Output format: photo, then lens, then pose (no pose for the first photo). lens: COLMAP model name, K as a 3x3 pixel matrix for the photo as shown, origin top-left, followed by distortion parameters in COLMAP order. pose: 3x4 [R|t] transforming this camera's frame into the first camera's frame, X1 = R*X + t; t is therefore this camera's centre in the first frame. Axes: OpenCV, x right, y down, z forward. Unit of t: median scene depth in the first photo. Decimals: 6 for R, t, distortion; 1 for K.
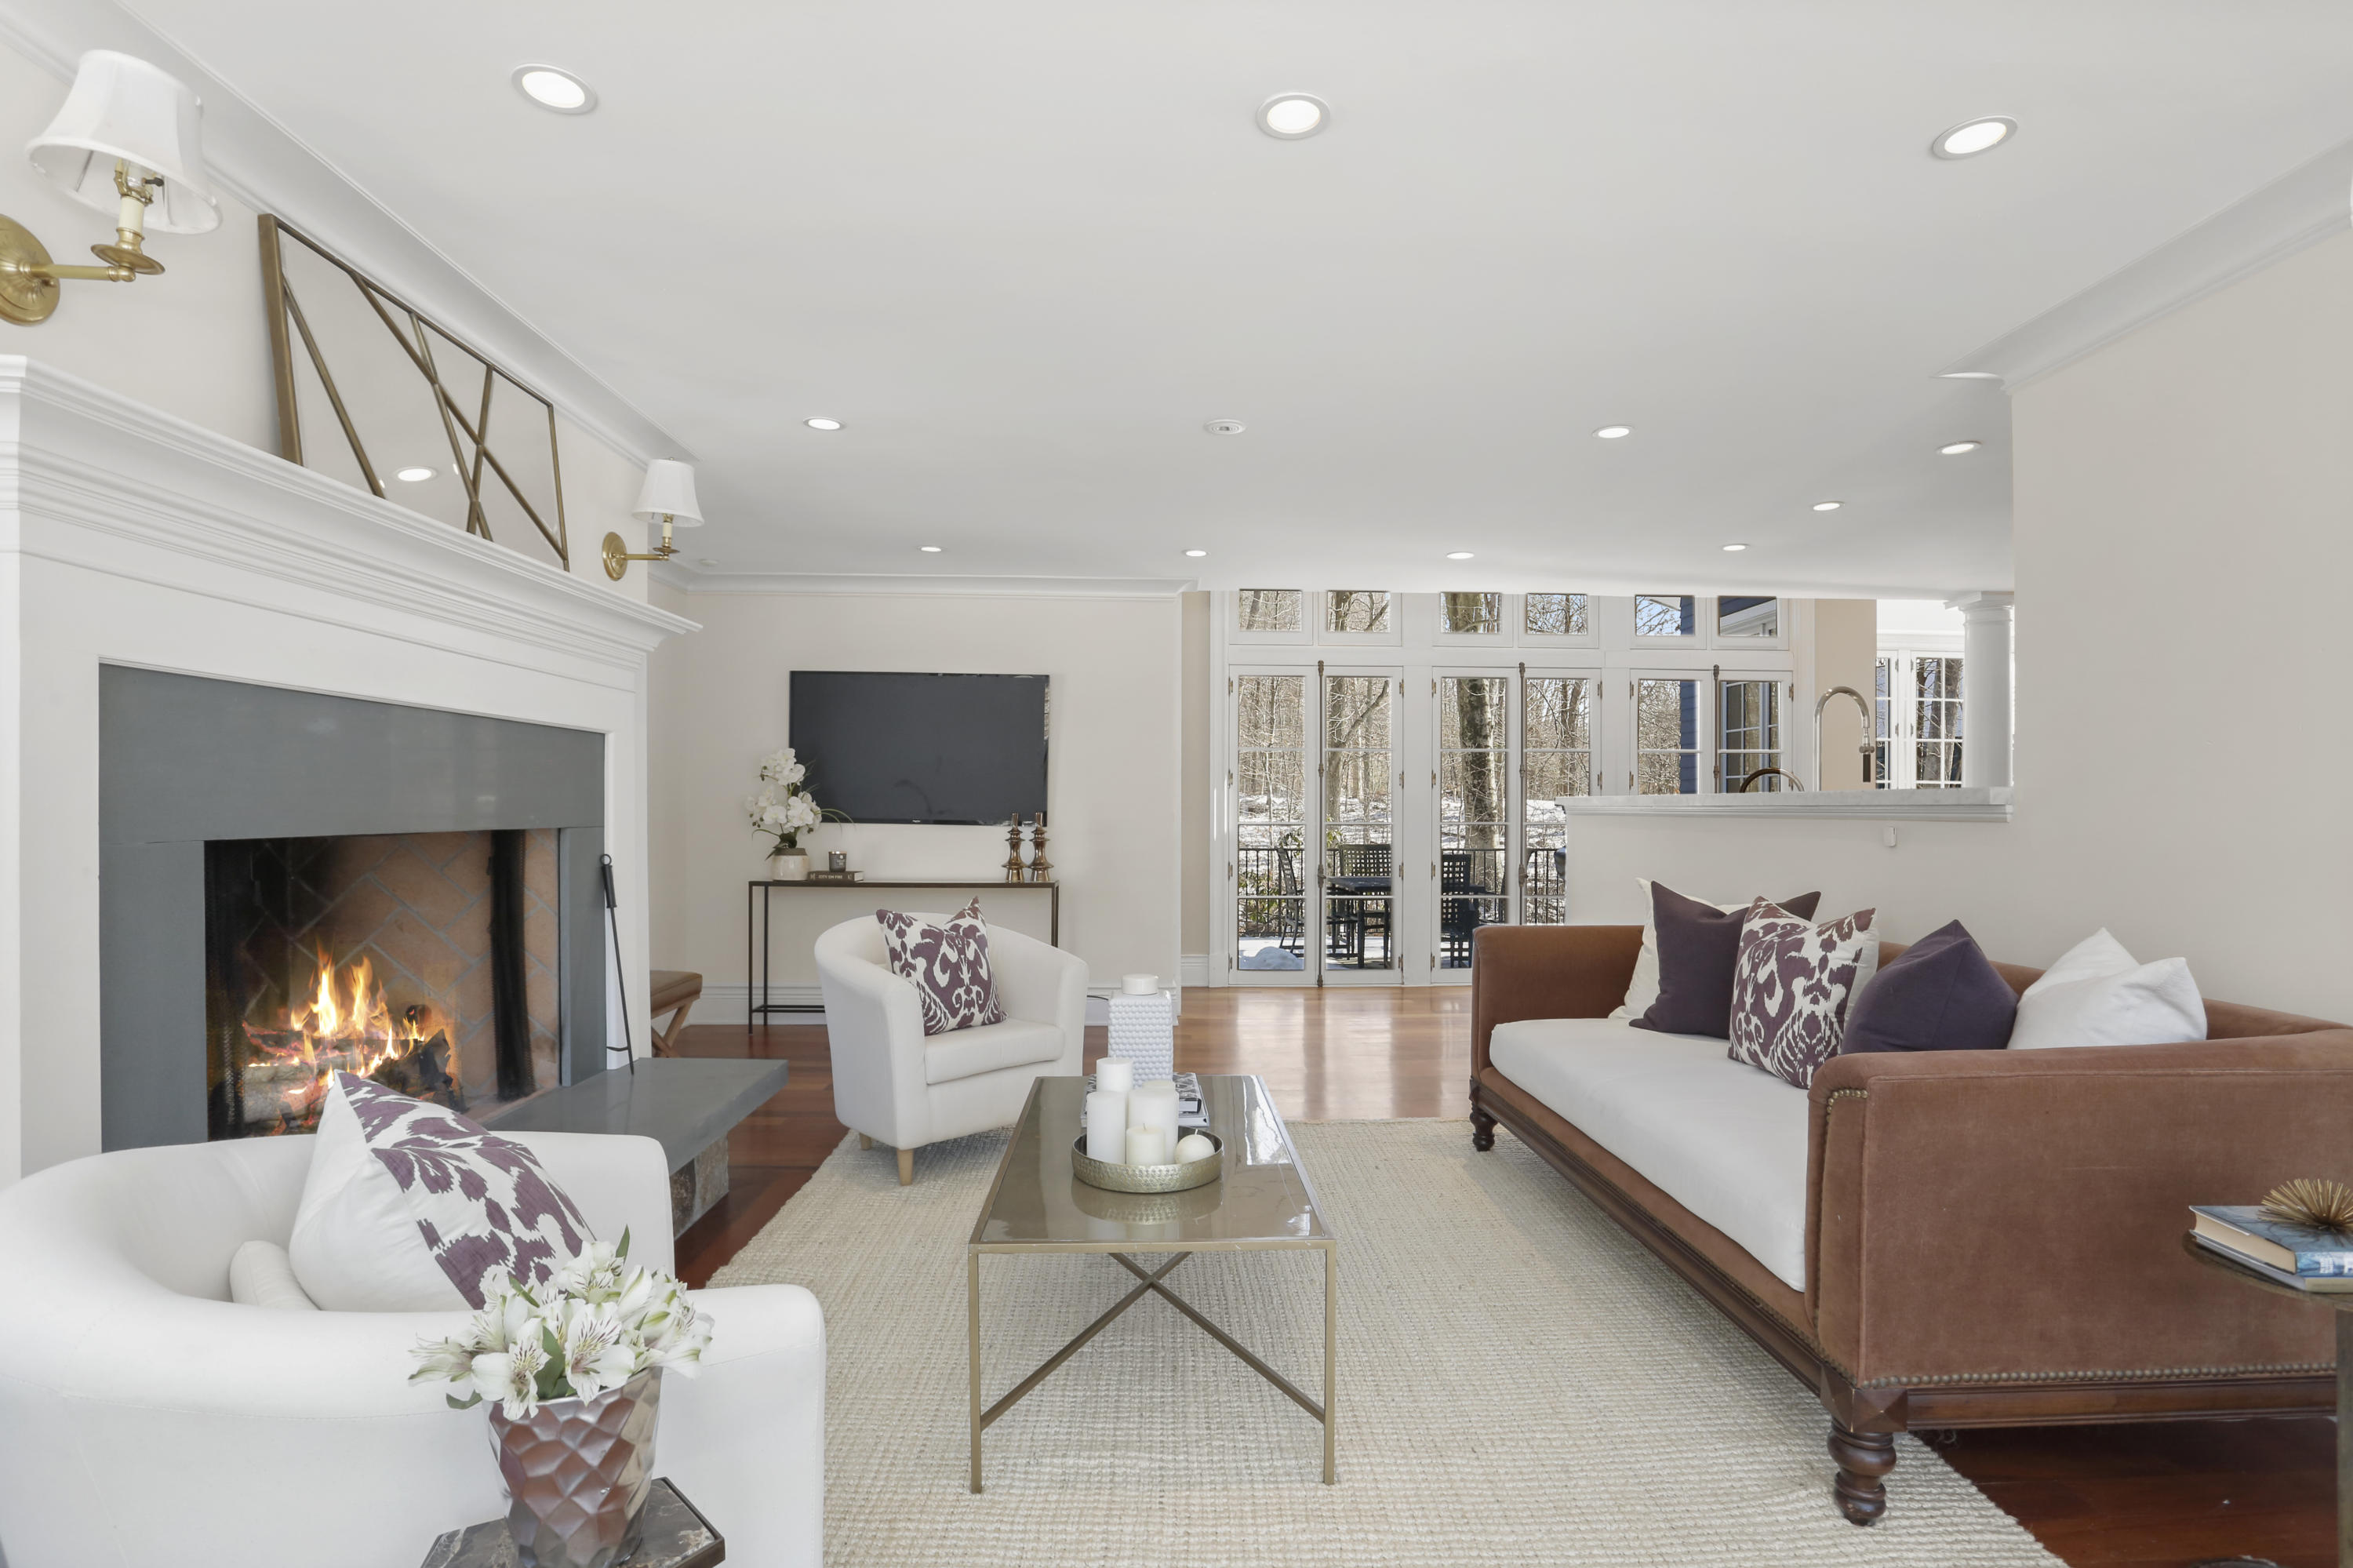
lens RADIAL K [[1154.3, 0, 1185.3], [0, 1154.3, 808.8], [0, 0, 1]] dist [-0.076557, 0.034068]
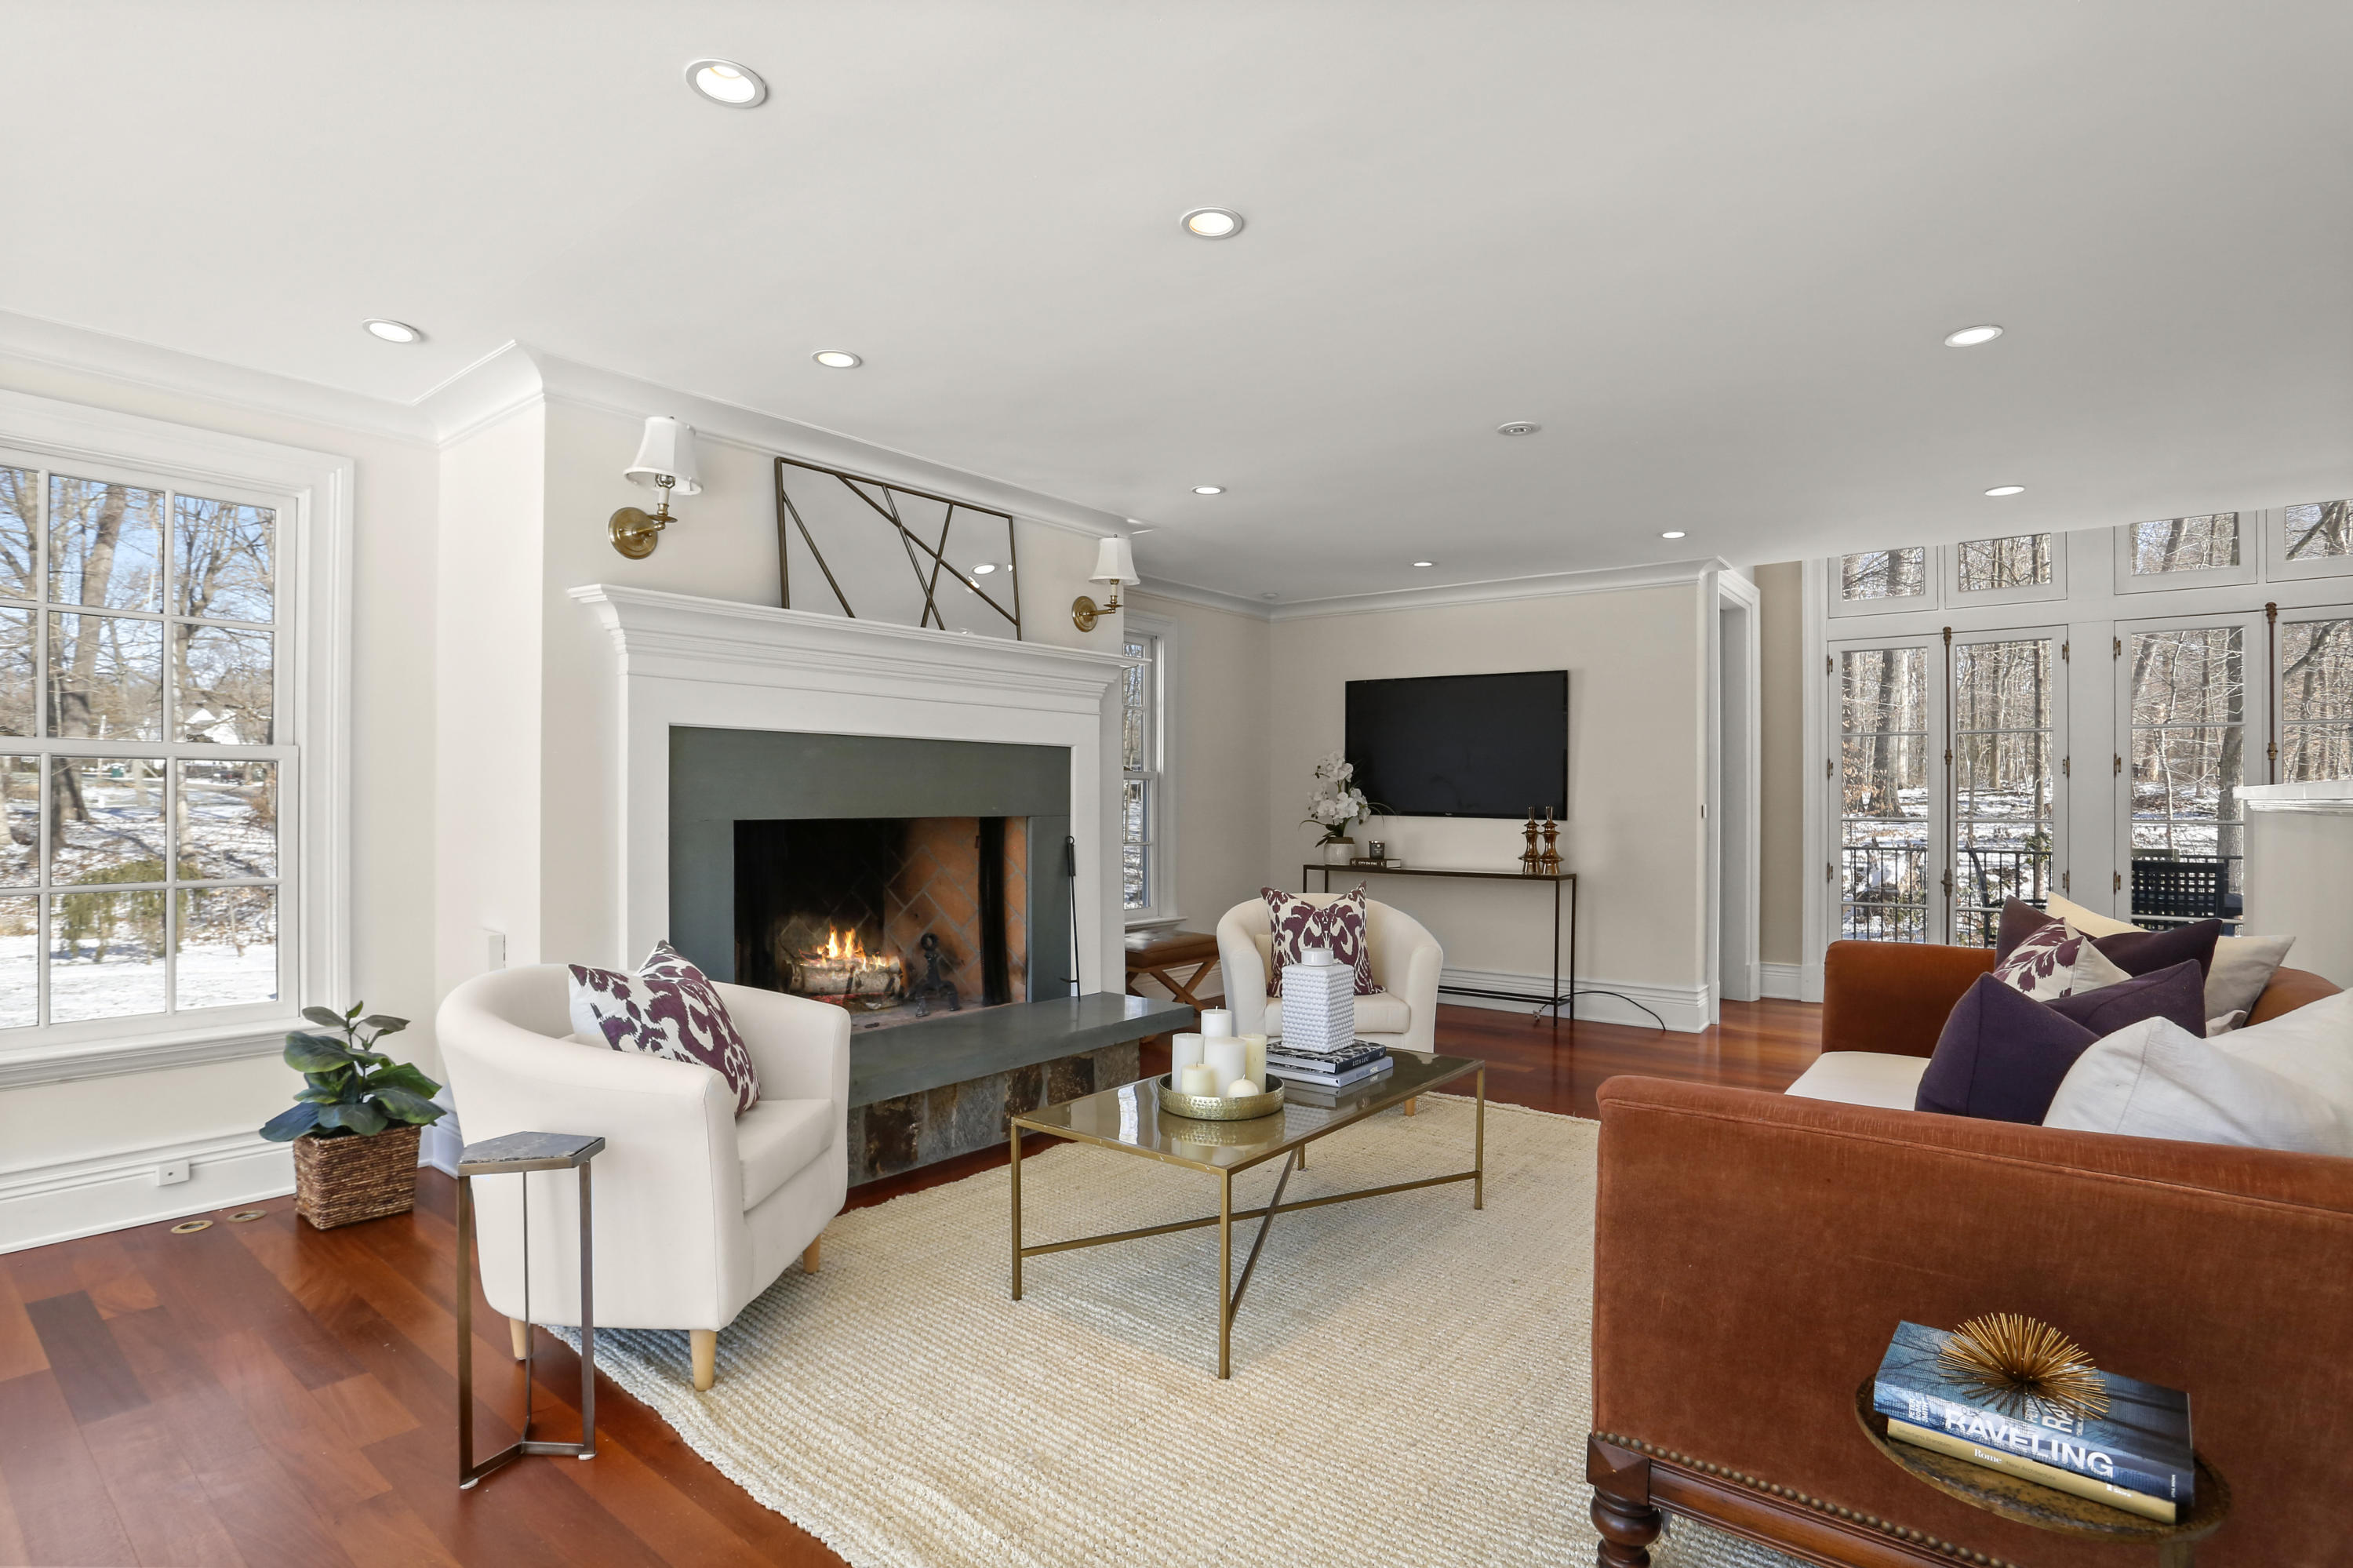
lens RADIAL K [[1150.0, 0, 1179.6], [0, 1150.0, 797.4], [0, 0, 1]] dist [-0.076553, 0.034182]
pose [[0.764428, -0.001752, -0.644707, 0.435165], [-0.000829, 0.999993, -0.003699, -0.001183], [0.644709, 0.003362, 0.764421, 0.032042]]
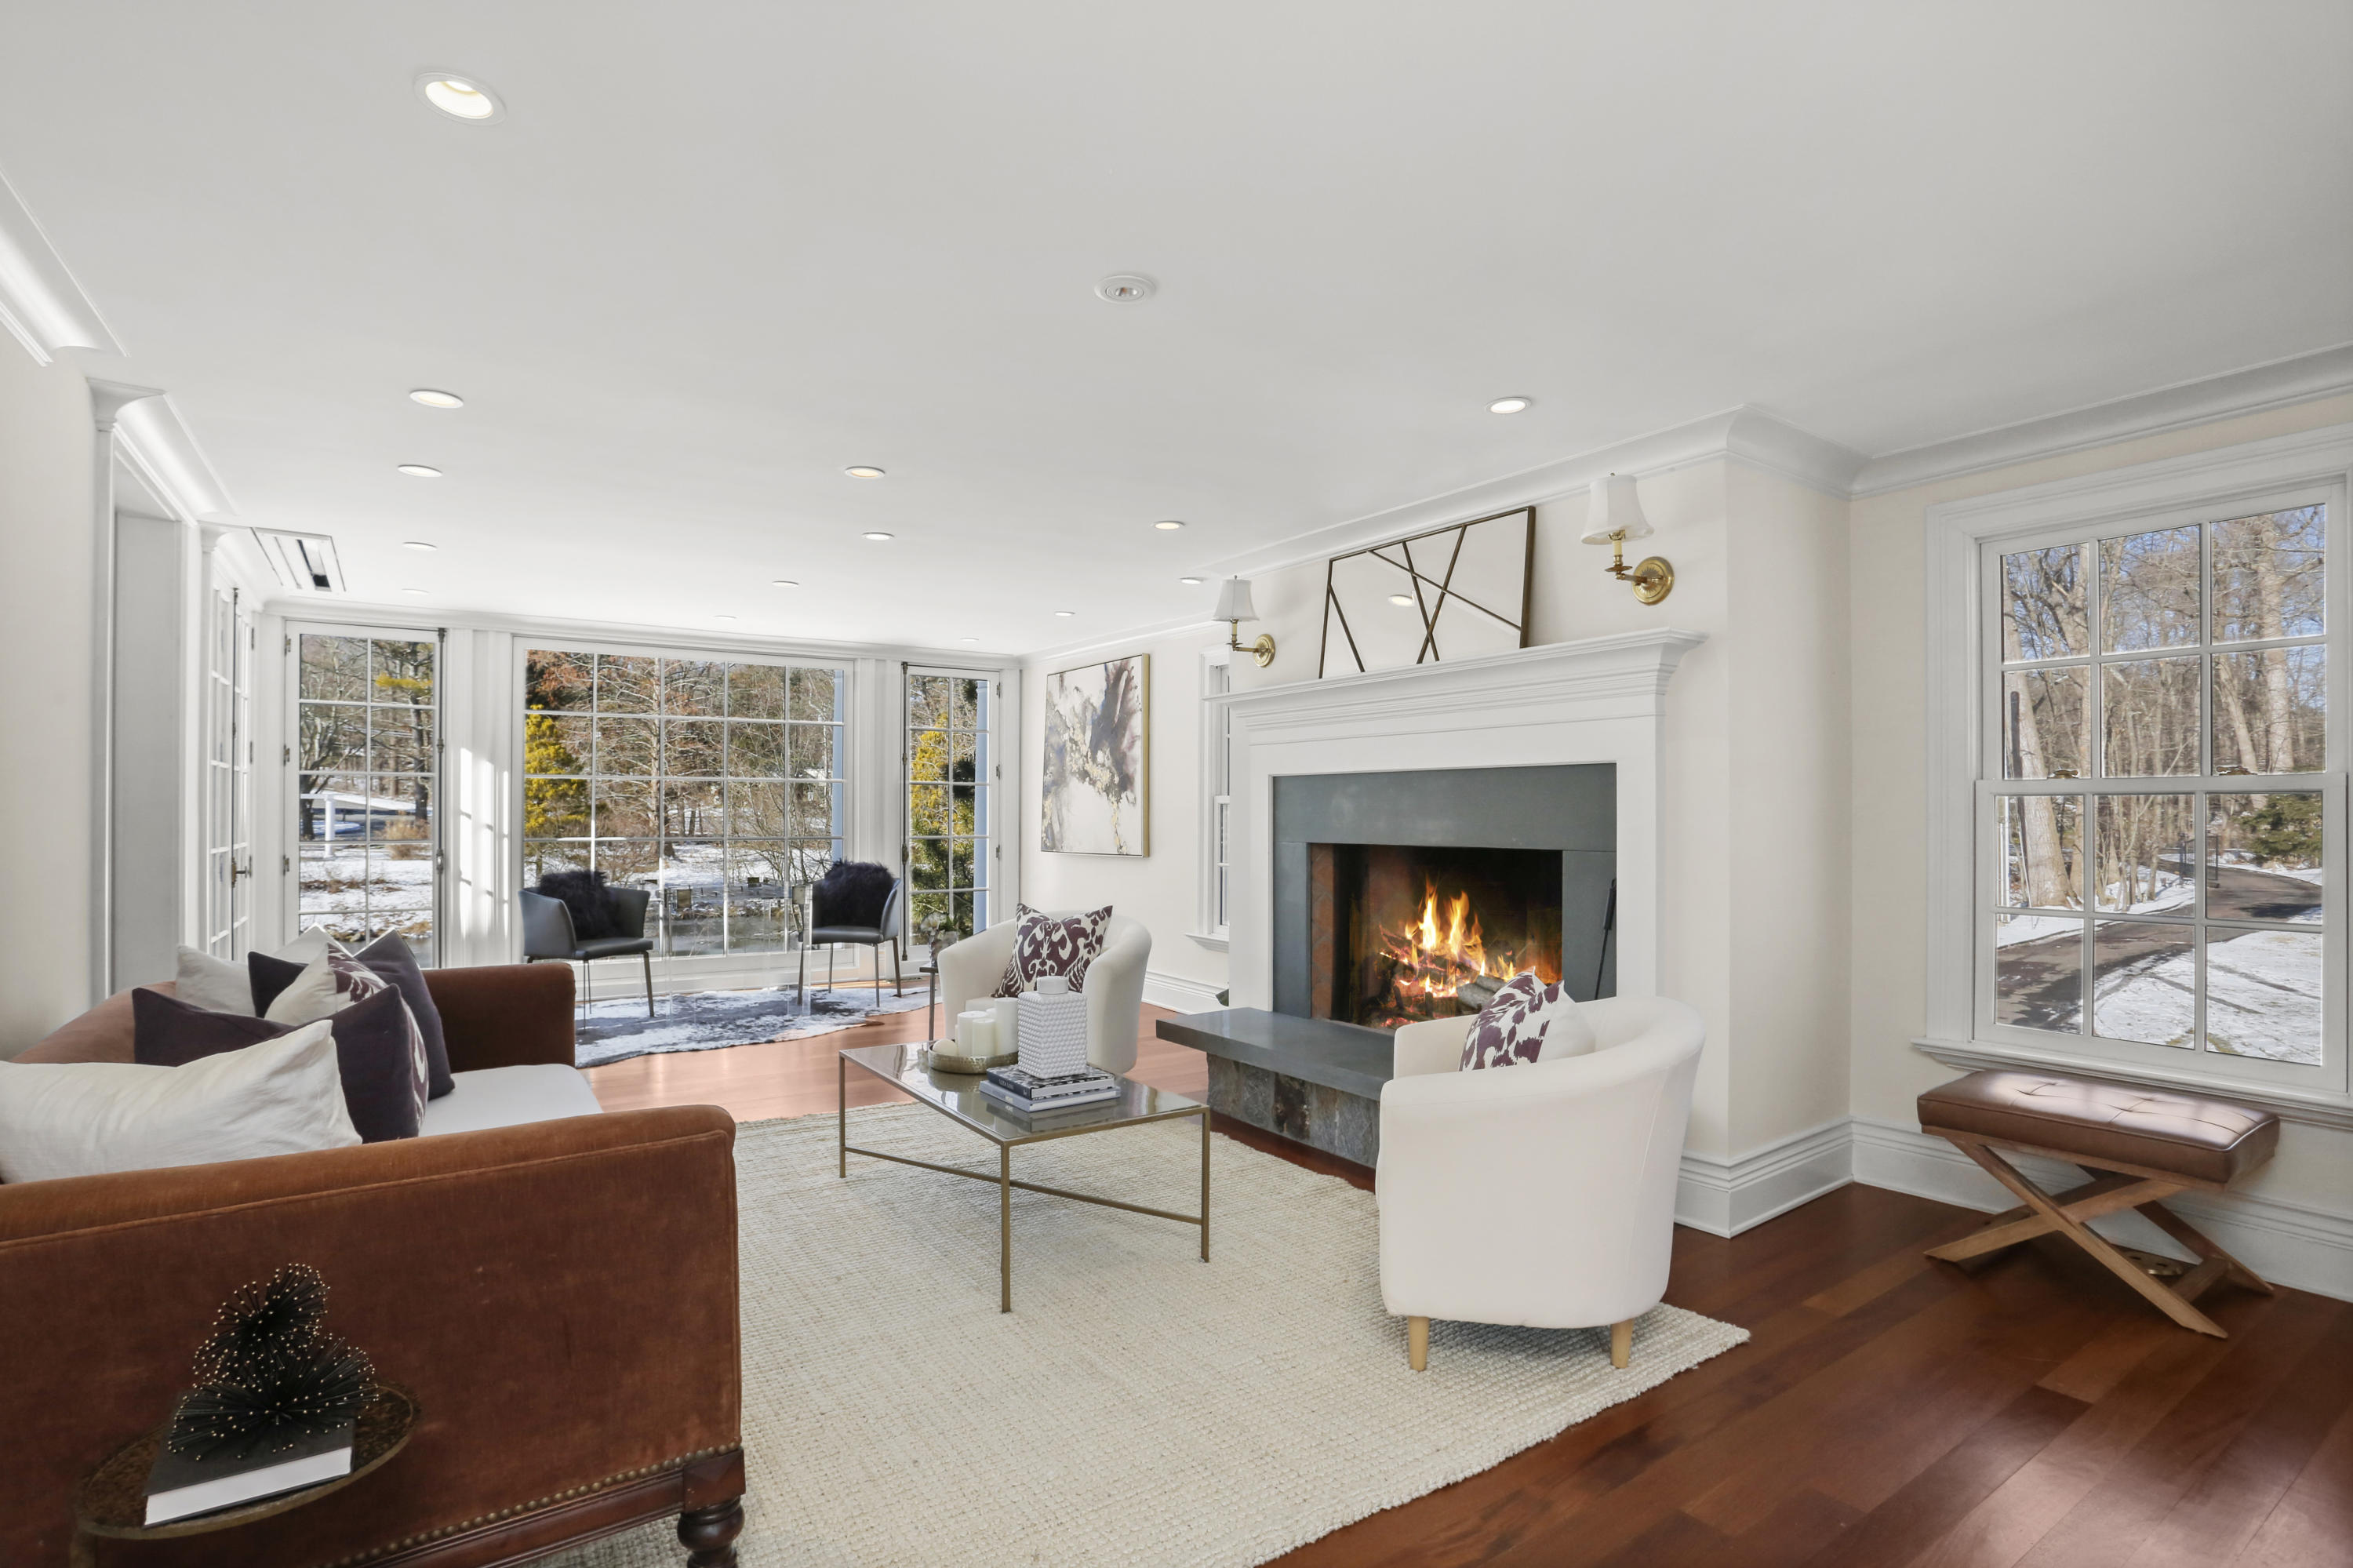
lens RADIAL K [[1154.3, 0, 1185.3], [0, 1154.3, 808.8], [0, 0, 1]] dist [-0.076557, 0.034068]
pose [[-0.837884, -0.005394, -0.545821, 0.362677], [-0.004467, 0.999985, -0.003026, -0.018746], [0.545830, -0.000097, -0.837896, 1.528686]]
